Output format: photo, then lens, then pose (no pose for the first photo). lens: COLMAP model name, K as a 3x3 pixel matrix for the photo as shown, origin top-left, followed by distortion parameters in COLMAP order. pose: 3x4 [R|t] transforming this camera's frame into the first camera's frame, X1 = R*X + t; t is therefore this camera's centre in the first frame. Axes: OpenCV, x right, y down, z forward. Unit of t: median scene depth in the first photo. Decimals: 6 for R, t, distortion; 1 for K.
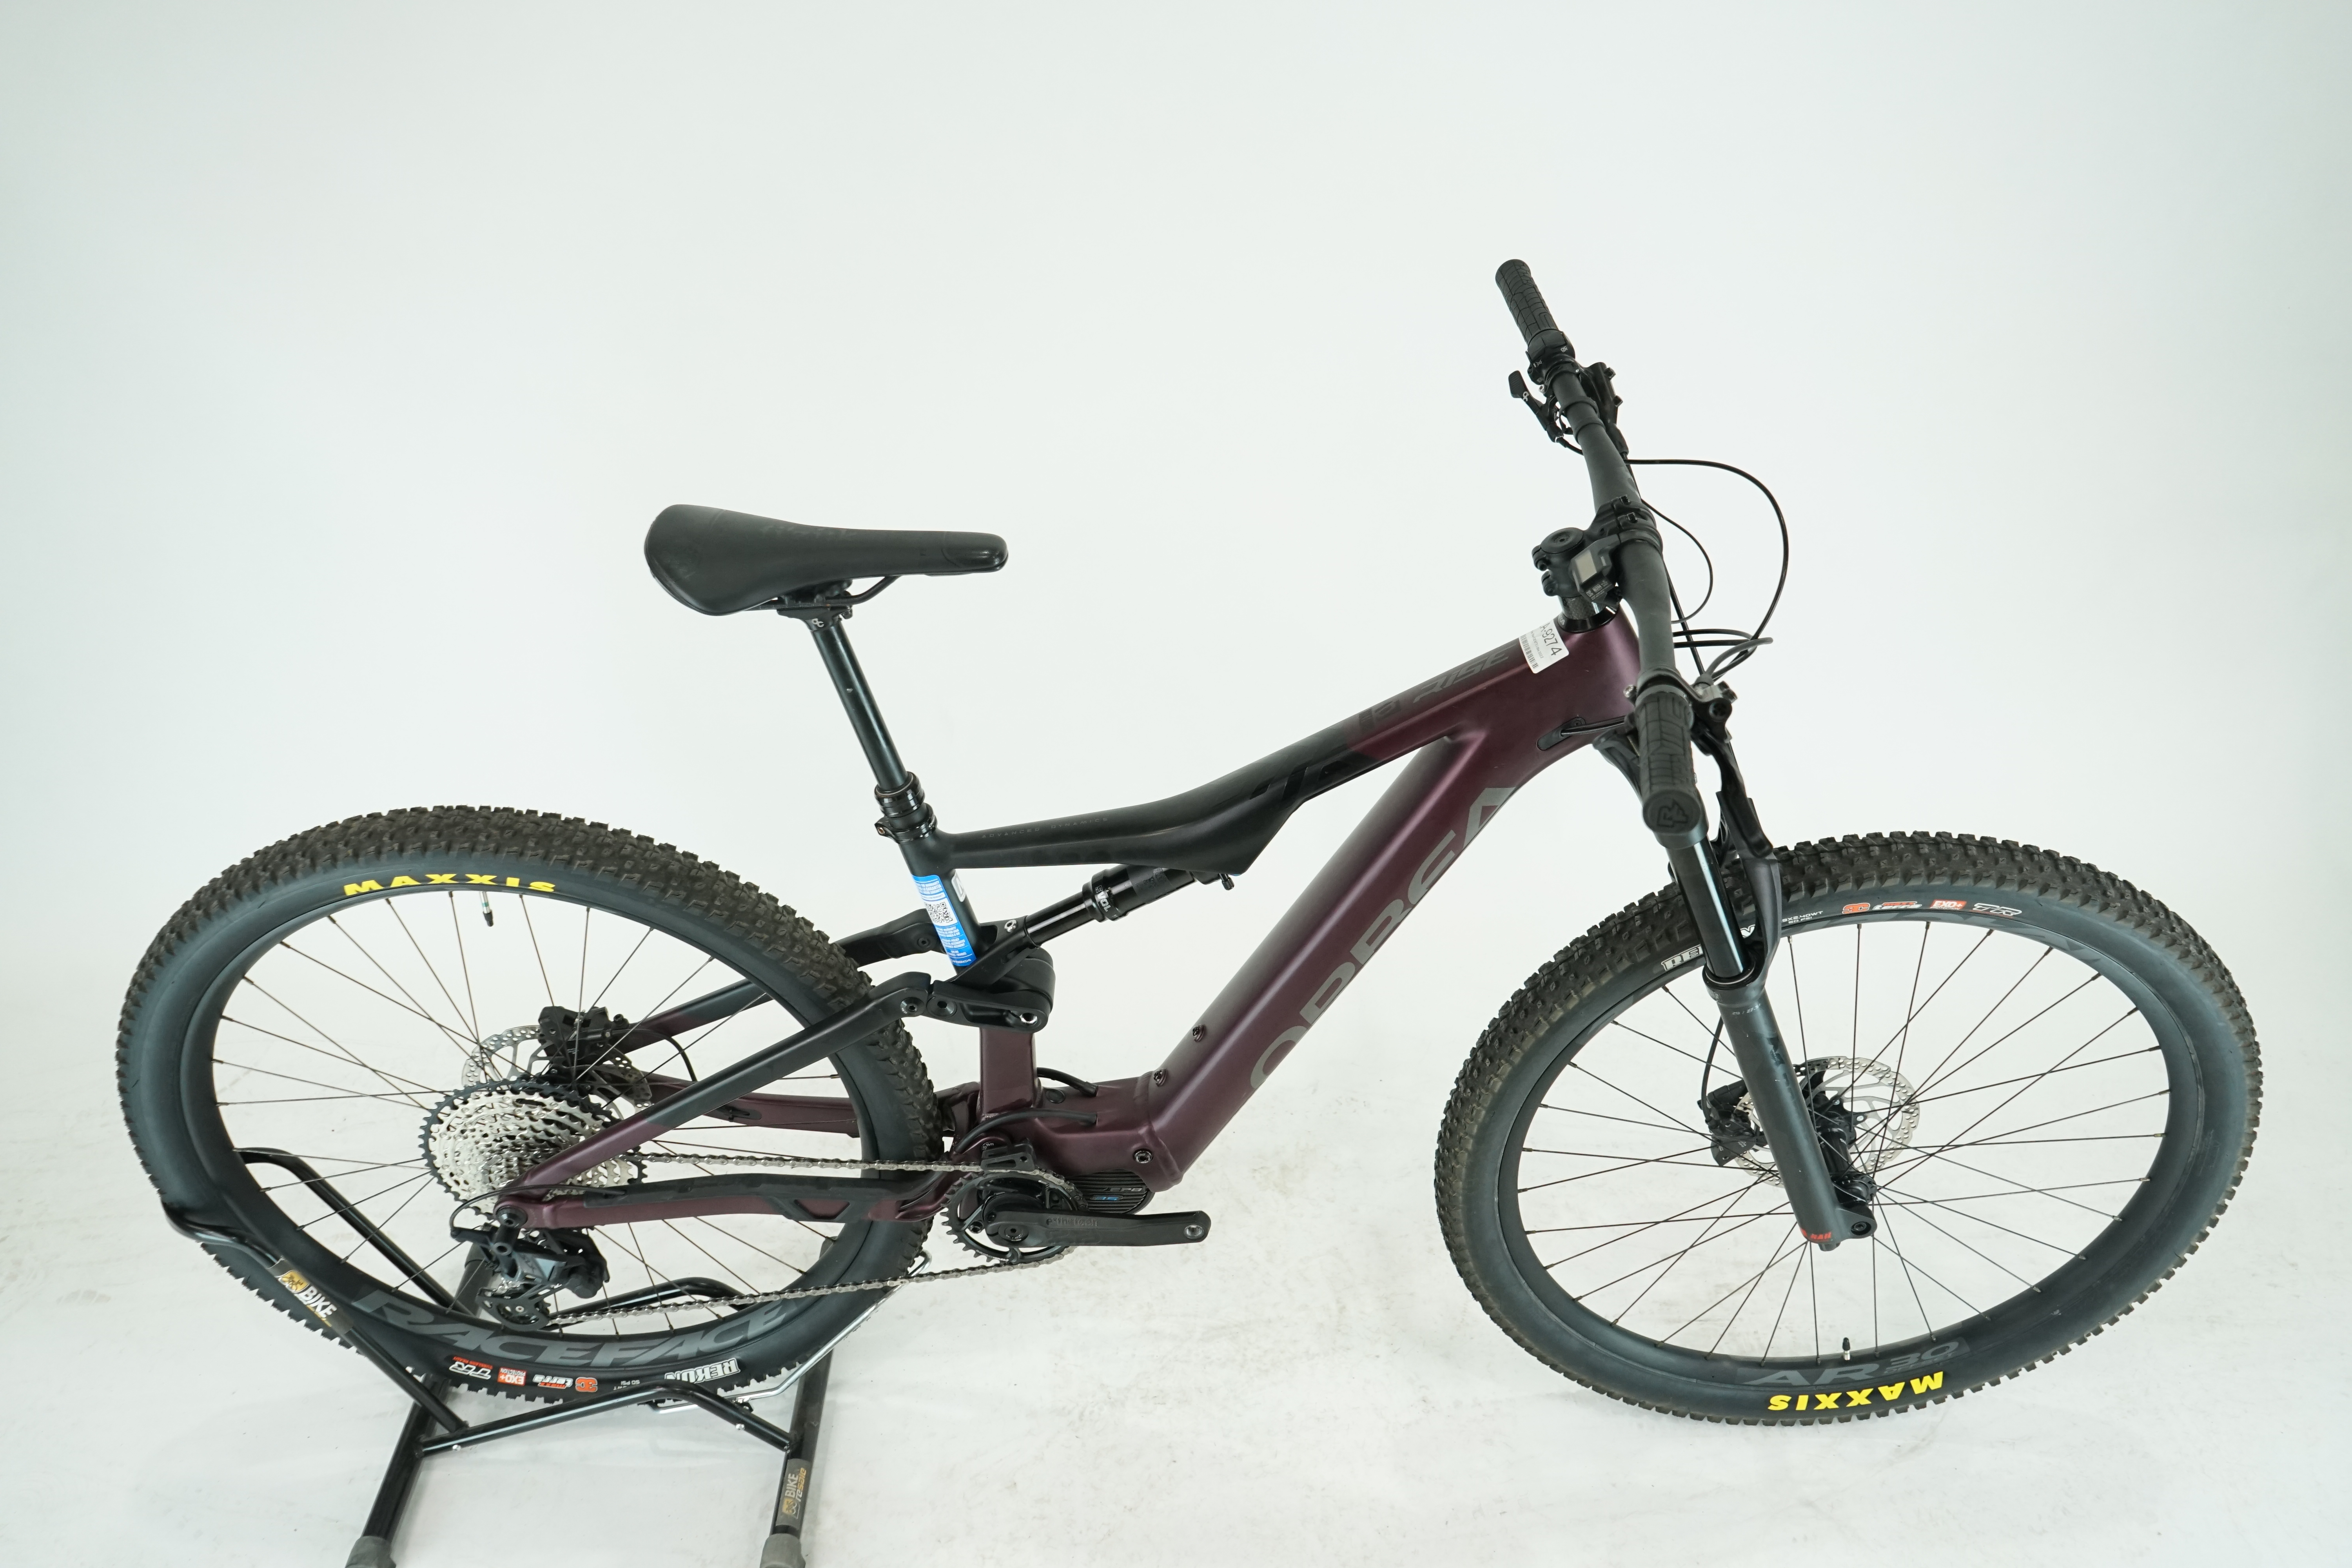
lens RADIAL K [[1873.3, 0, 1178.2], [0, 1873.3, 807.5], [0, 0, 1]] dist [-0.014684, -0.003602]
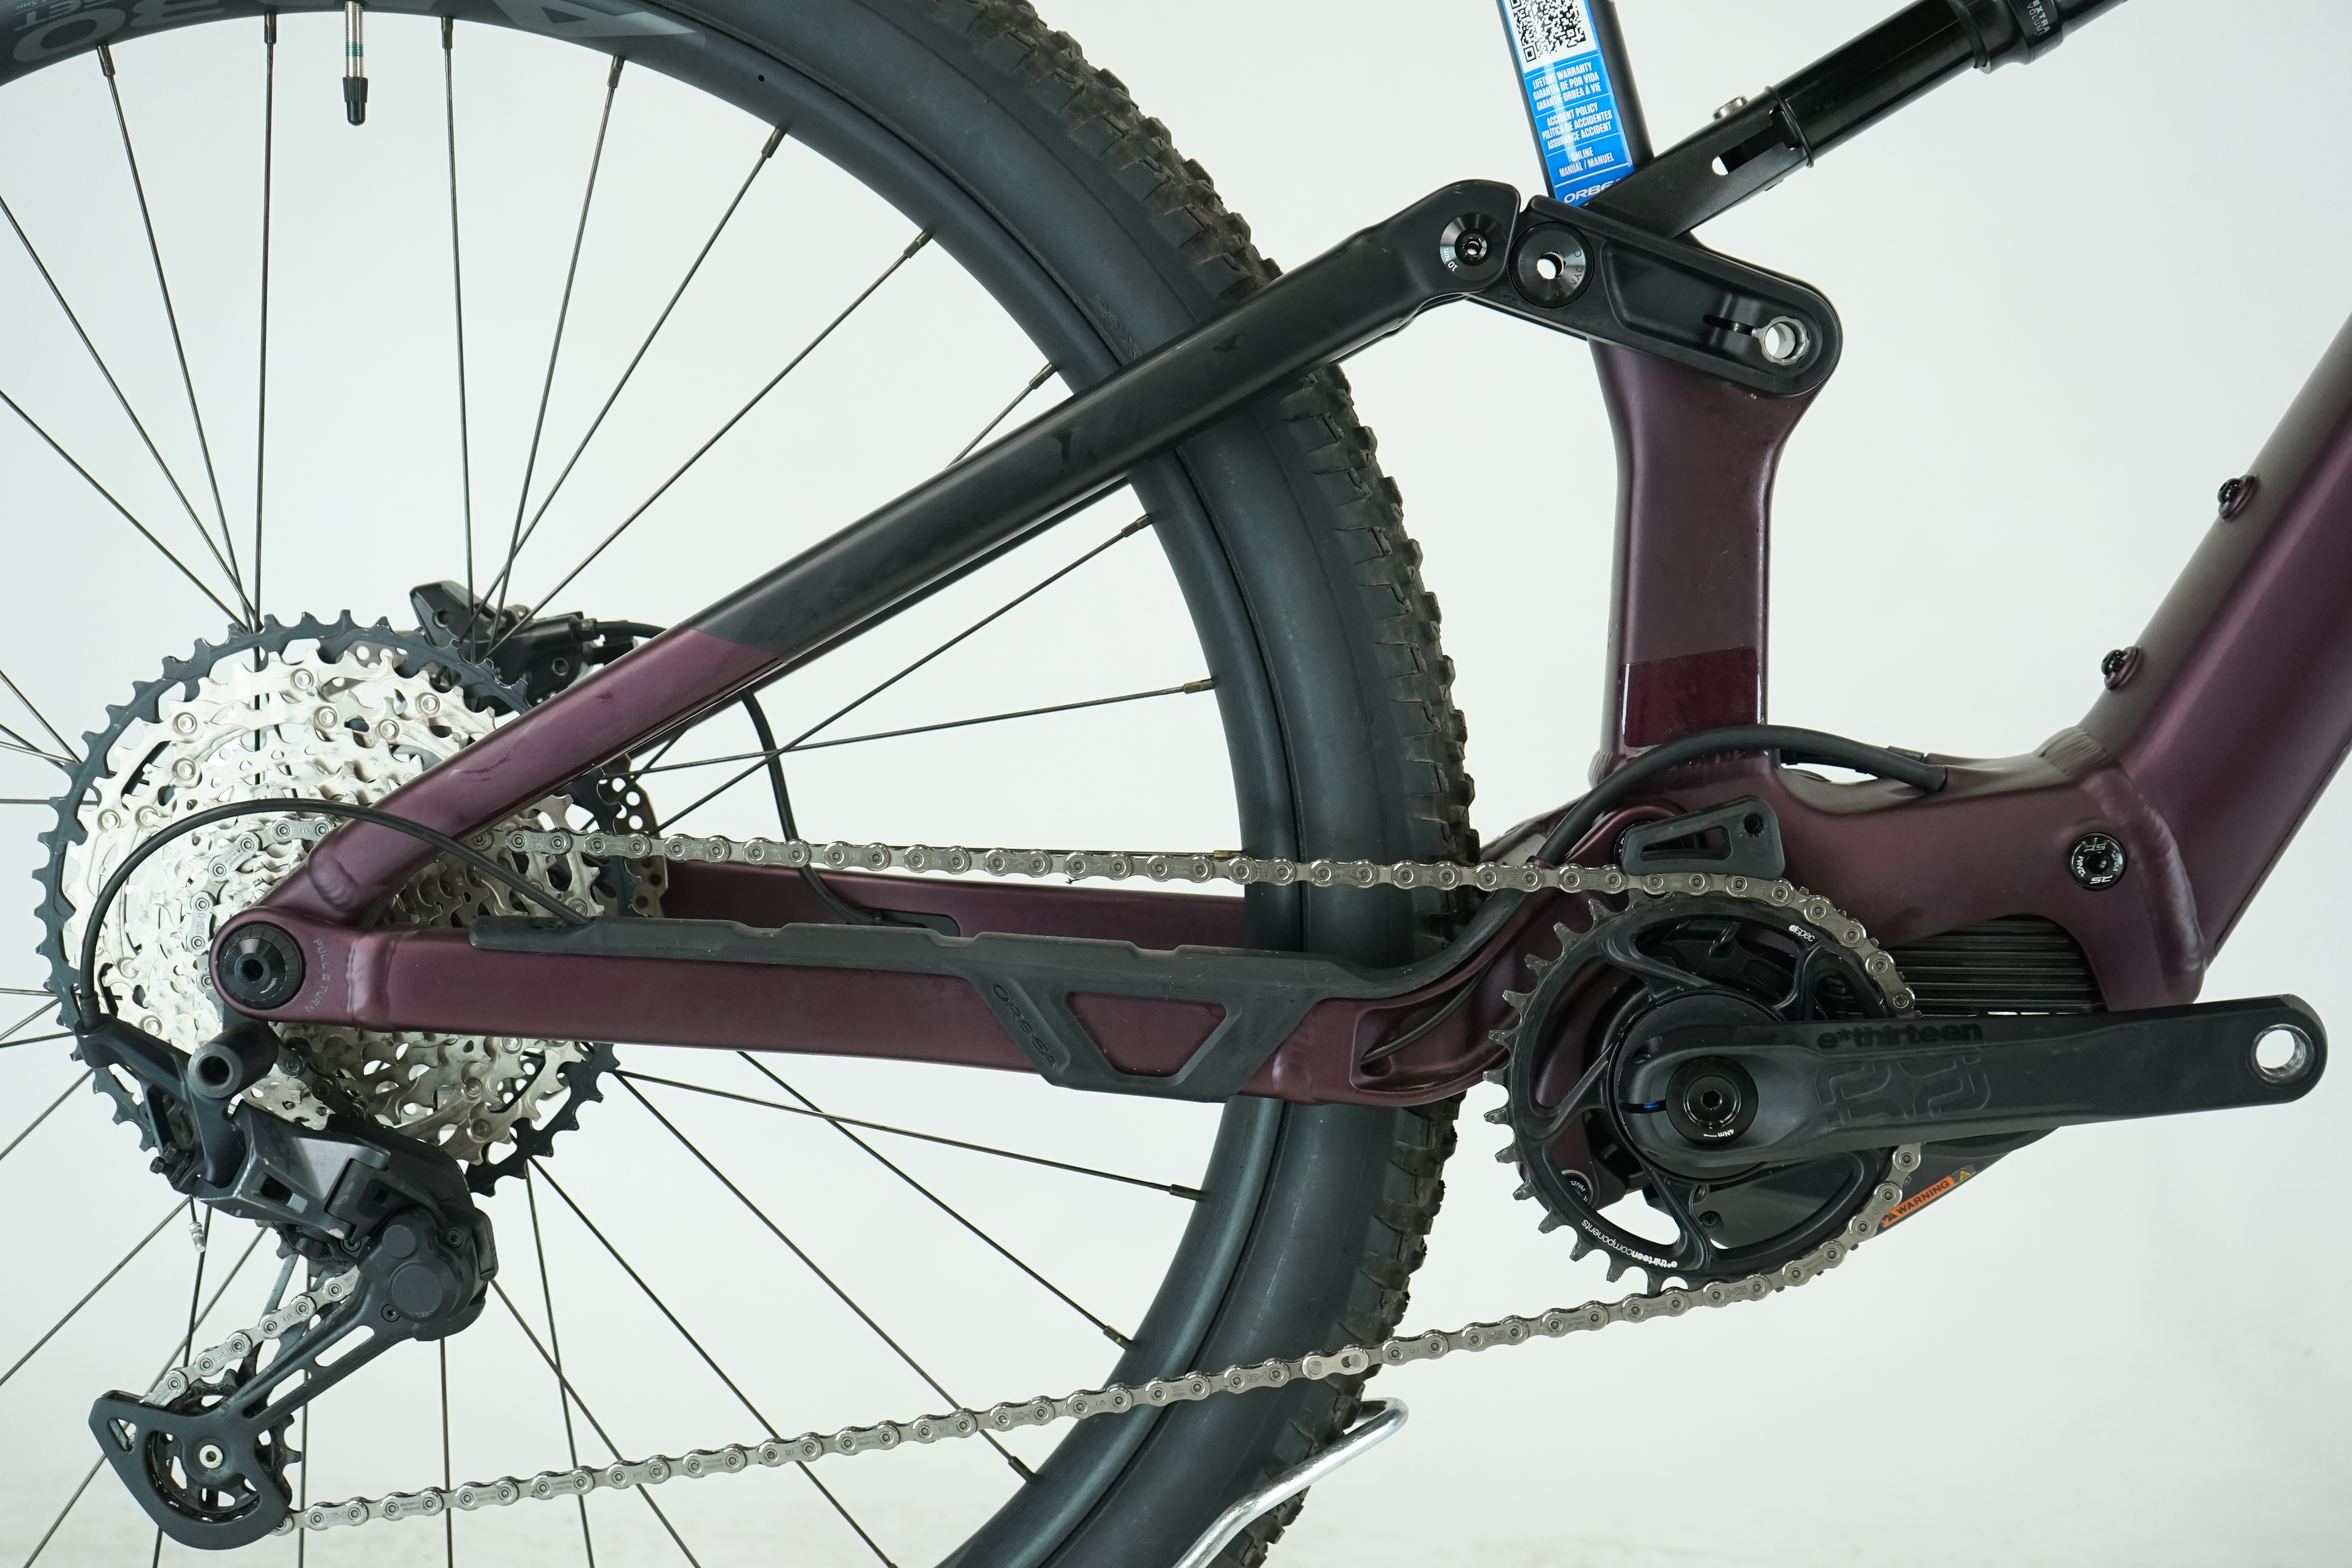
lens RADIAL K [[3081.6, 0, 1182.6], [0, 3081.6, 784.6], [0, 0, 1]] dist [-0.007601, 0.000000]
pose [[0.996413, 0.001180, -0.084611, -0.138580], [-0.041428, 0.878676, -0.475617, 0.450600], [0.073785, 0.477417, 0.875574, 0.499313]]
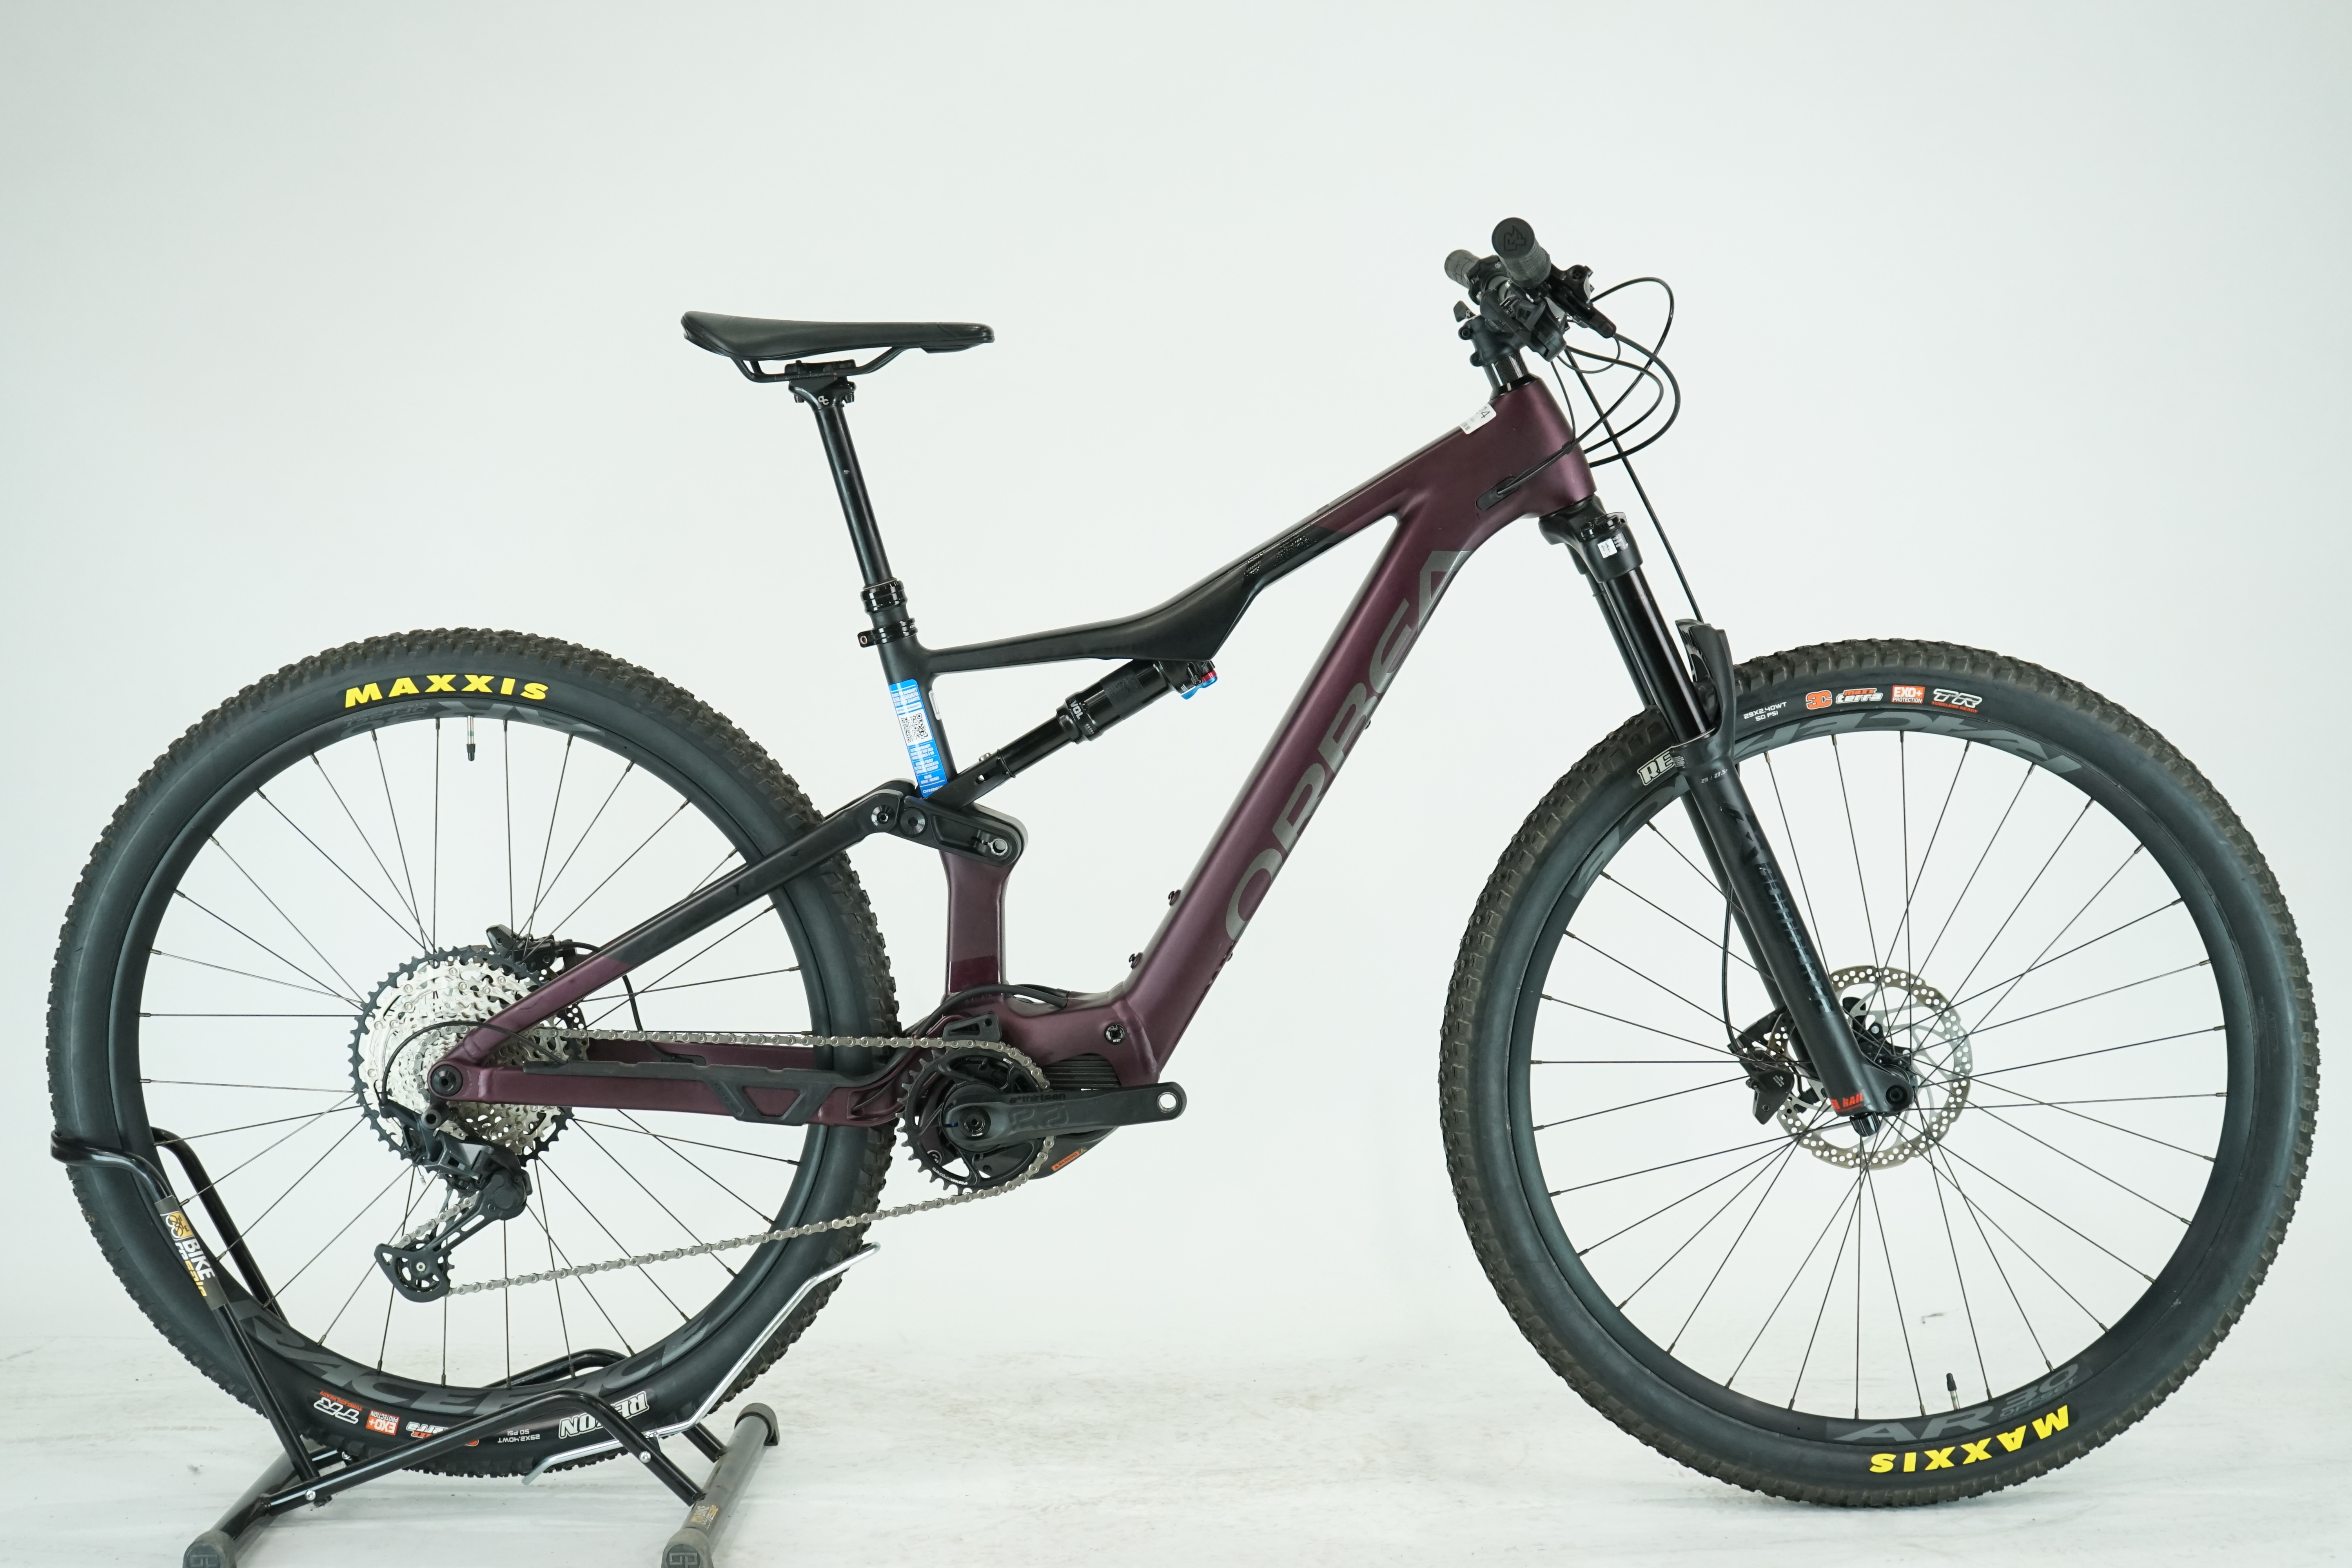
lens RADIAL K [[3380.5, 0, 1186.1], [0, 3380.5, 782.4], [0, 0, 1]] dist [-0.044348, 0.000000]
pose [[0.999254, -0.009957, -0.037302, 0.081750], [-0.009496, 0.873100, -0.487448, 0.910518], [0.037422, 0.487439, 0.872355, -0.541984]]
